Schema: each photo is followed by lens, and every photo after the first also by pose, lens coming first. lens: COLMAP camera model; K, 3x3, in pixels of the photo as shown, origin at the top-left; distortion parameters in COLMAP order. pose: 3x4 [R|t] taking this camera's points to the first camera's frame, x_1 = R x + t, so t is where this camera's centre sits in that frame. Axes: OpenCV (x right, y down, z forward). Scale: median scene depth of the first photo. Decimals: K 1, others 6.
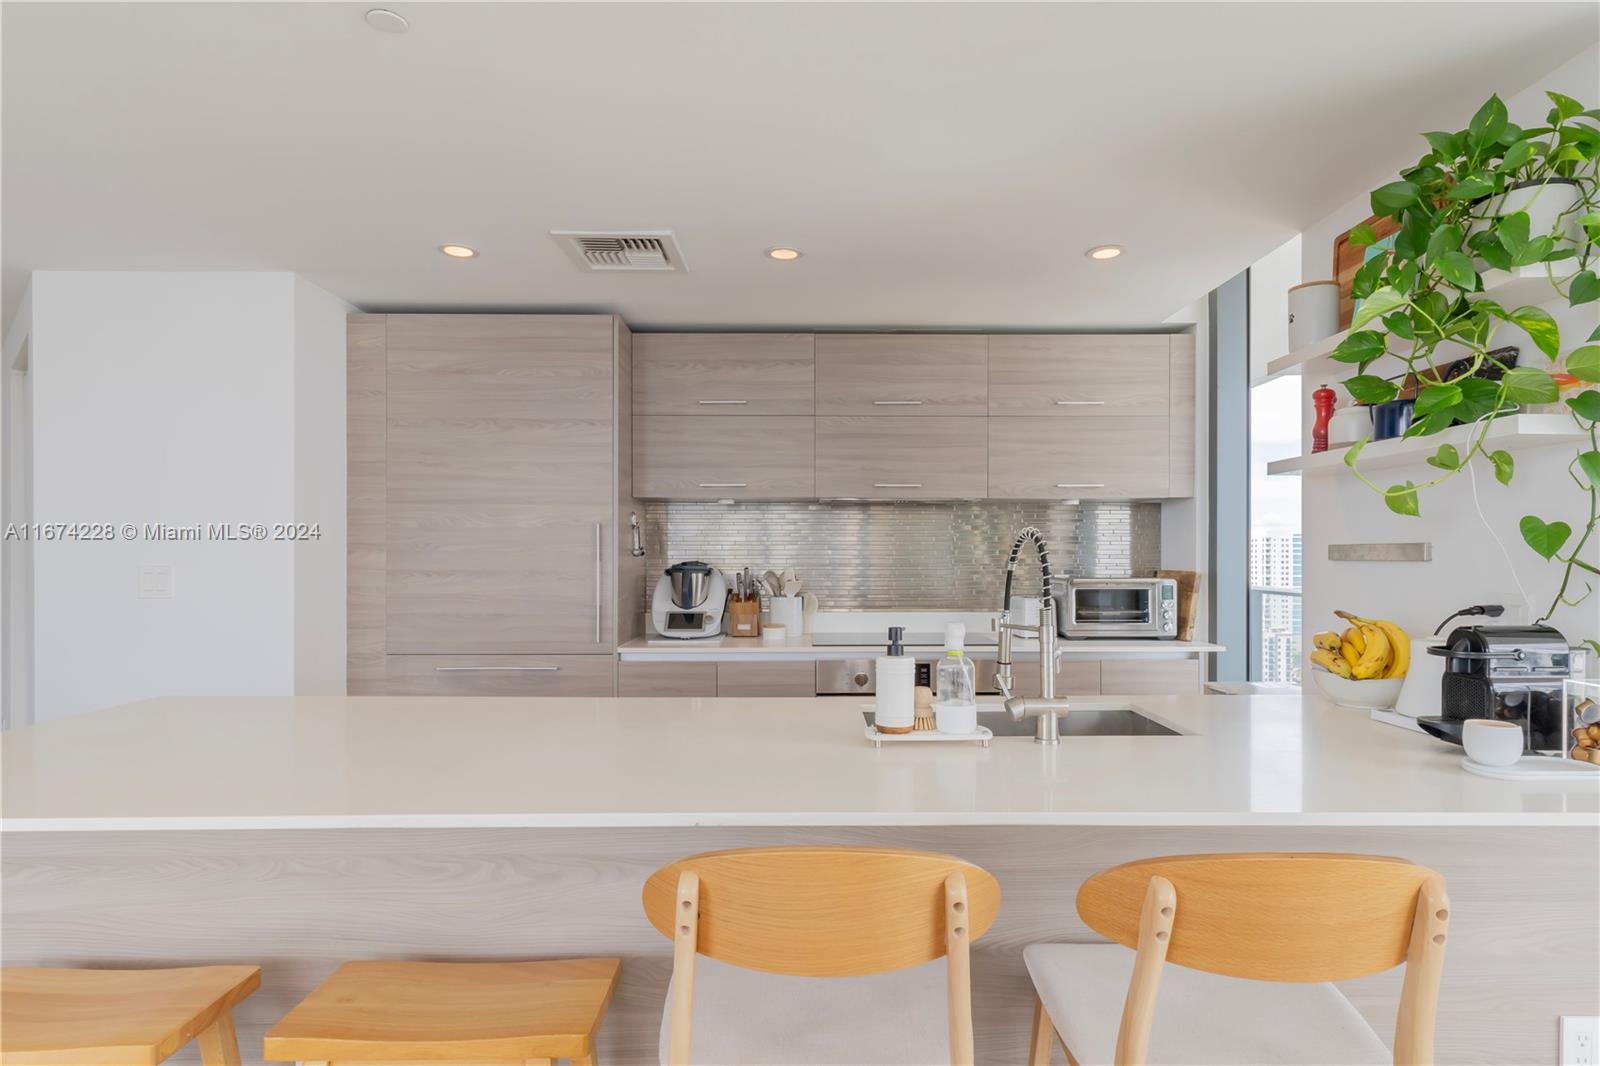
lens RADIAL K [[850.6, 0, 808.0], [0, 850.6, 564.0], [0, 0, 1]] dist [0.002468, 0.000793]
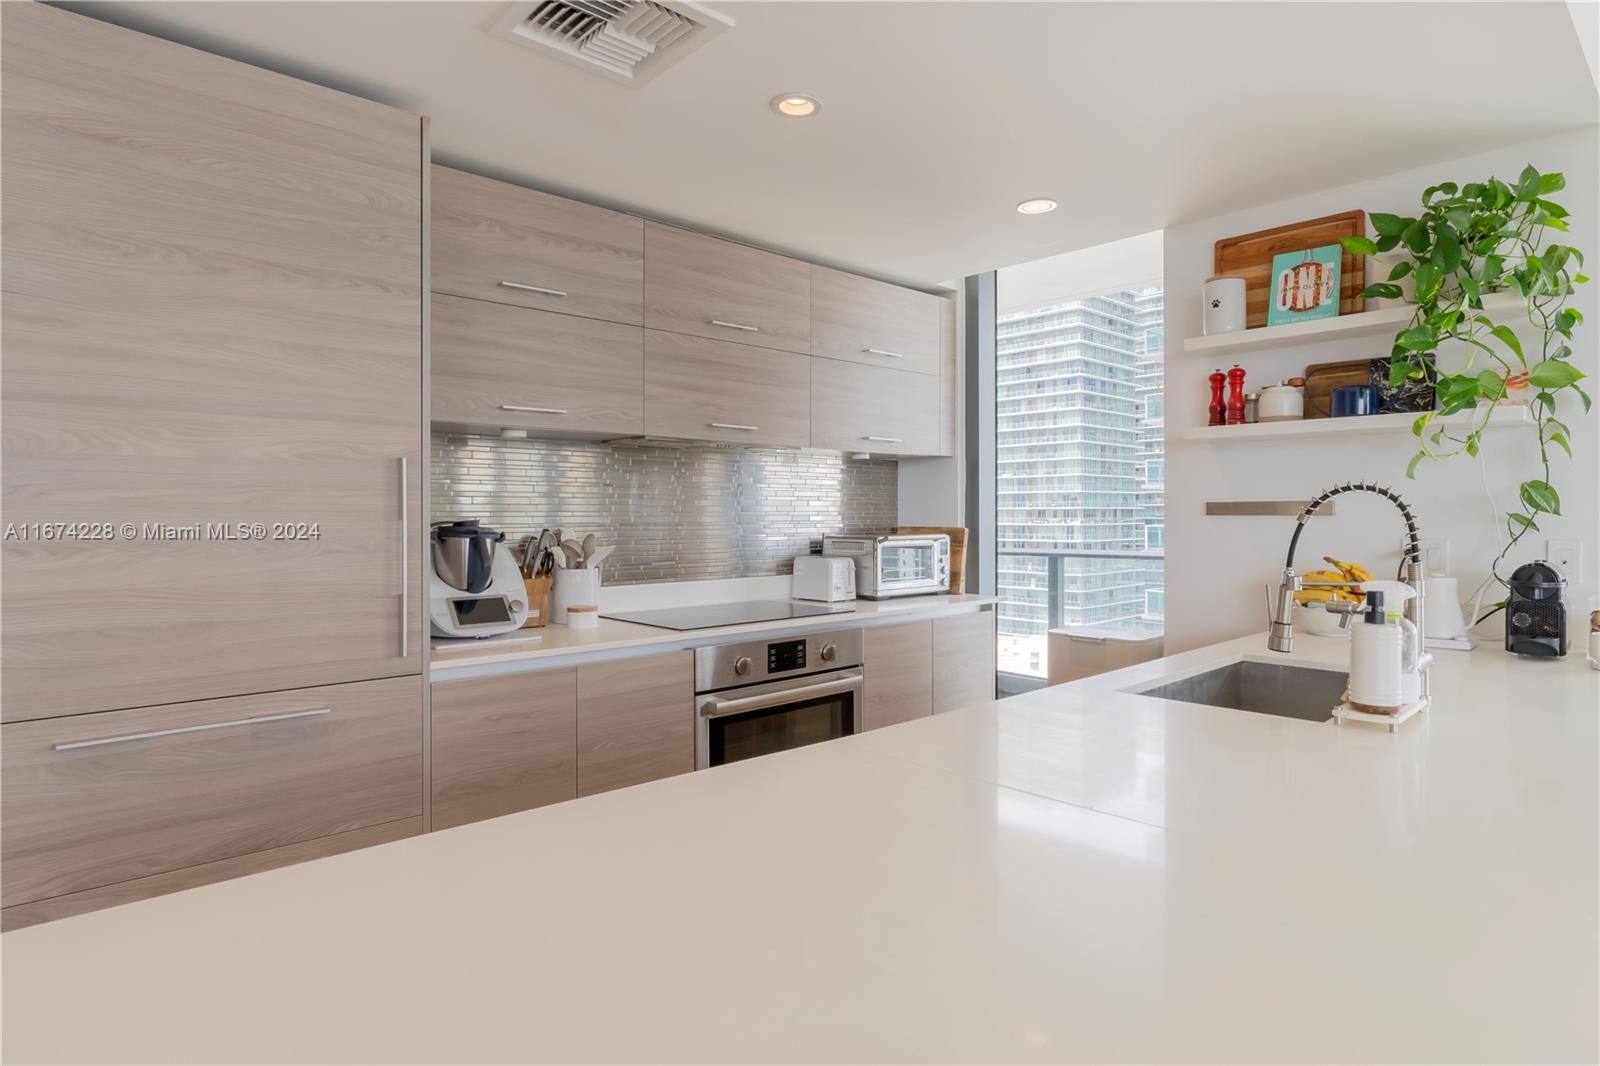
lens RADIAL K [[885.3, 0, 808.5], [0, 885.3, 527.7], [0, 0, 1]] dist [-0.007256, 0.000492]
pose [[0.739866, -0.011047, 0.672664, -0.419156], [0.008195, 0.999939, 0.007408, -0.000725], [-0.672704, 0.000031, 0.739911, 0.322664]]
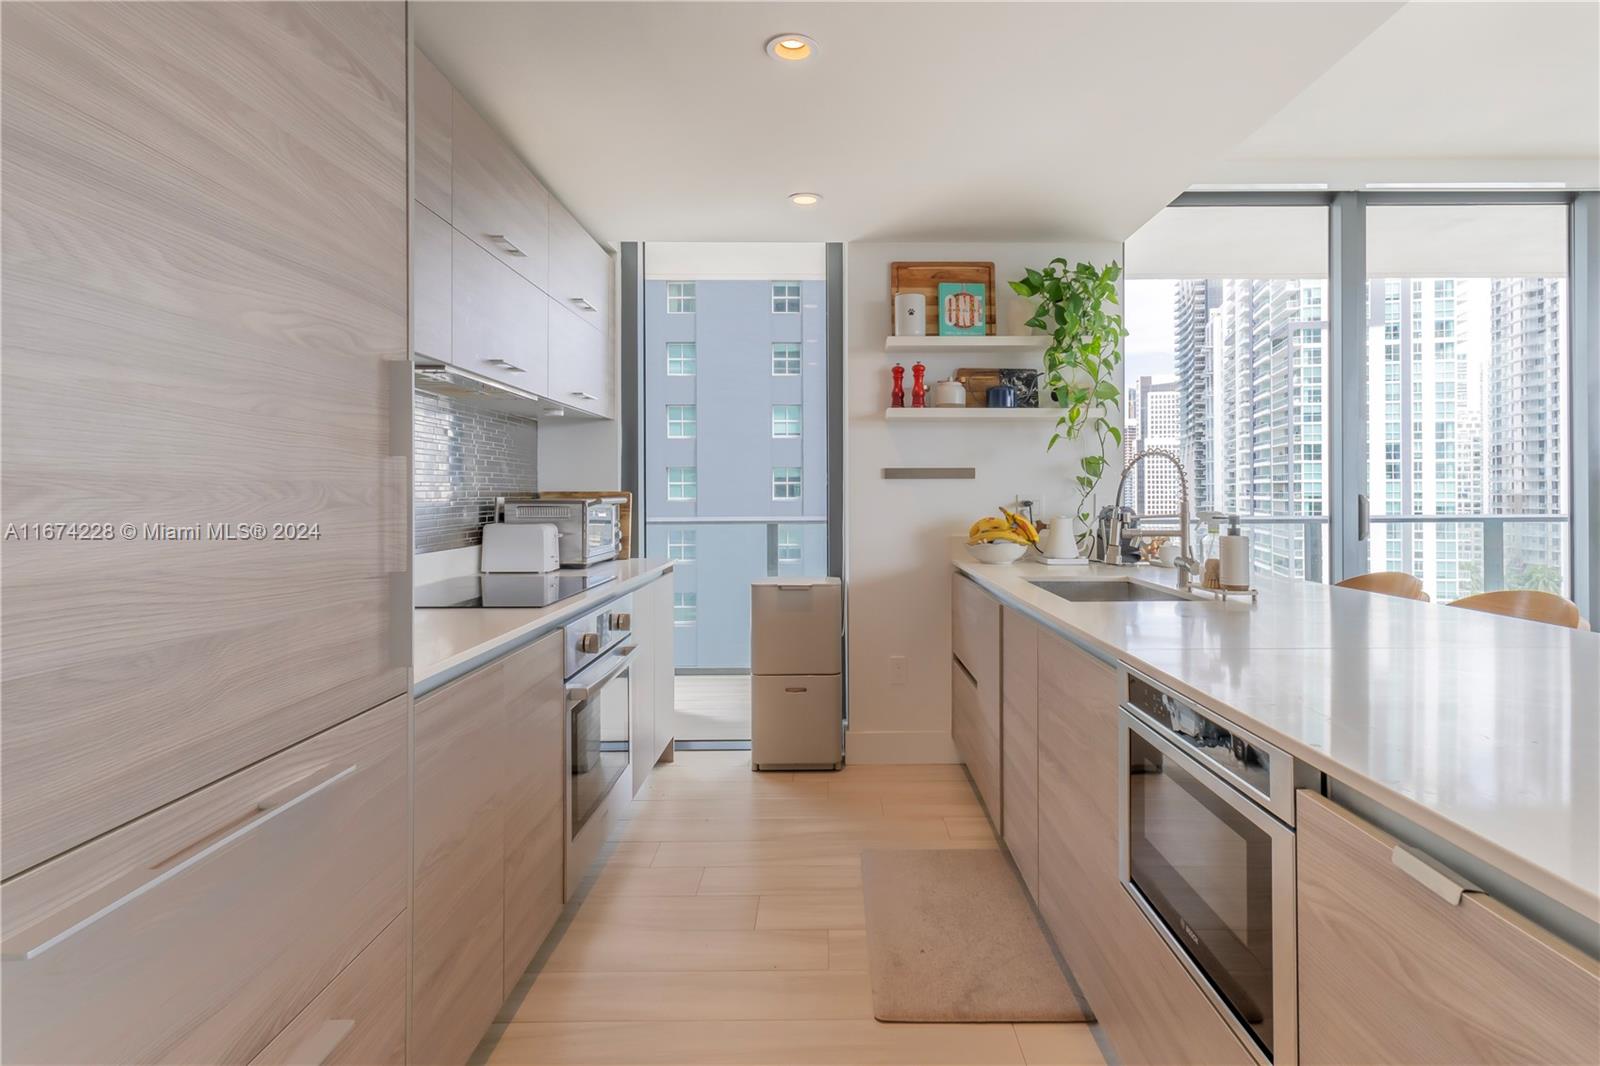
lens RADIAL K [[848.1, 0, 832.6], [0, 848.1, 491.7], [0, 0, 1]] dist [0.001060, 0.000264]
pose [[0.008384, 0.002784, 0.999961, -0.582265], [0.011867, 0.999925, -0.002883, 0.014444], [-0.999894, 0.011891, 0.008350, 0.741065]]
